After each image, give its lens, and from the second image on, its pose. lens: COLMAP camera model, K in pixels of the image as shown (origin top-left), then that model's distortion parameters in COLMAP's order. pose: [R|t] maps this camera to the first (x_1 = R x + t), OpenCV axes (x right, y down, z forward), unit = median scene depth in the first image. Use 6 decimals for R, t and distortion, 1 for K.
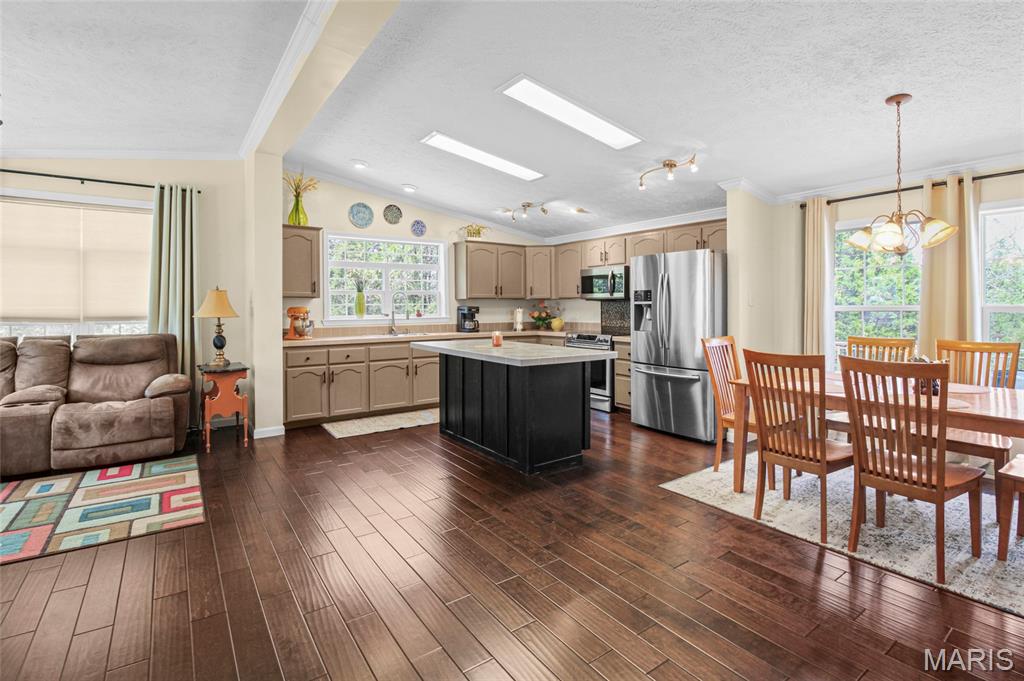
lens RADIAL K [[488.7, 0, 517.7], [0, 488.7, 303.7], [0, 0, 1]] dist [0.000131, -0.001473]
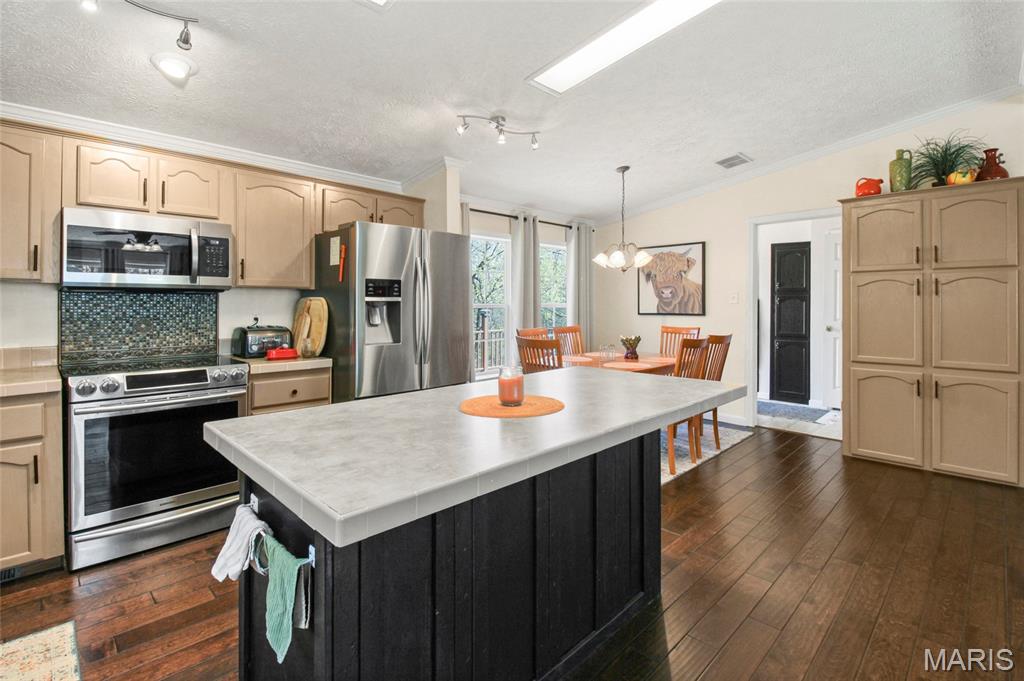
lens RADIAL K [[488.7, 0, 517.7], [0, 488.7, 303.7], [0, 0, 1]] dist [0.000131, -0.001473]
pose [[-0.174181, 0.003732, 0.984707, -0.454295], [-0.005270, 0.999975, -0.004722, 0.007158], [-0.984700, -0.006012, -0.174157, 1.085242]]
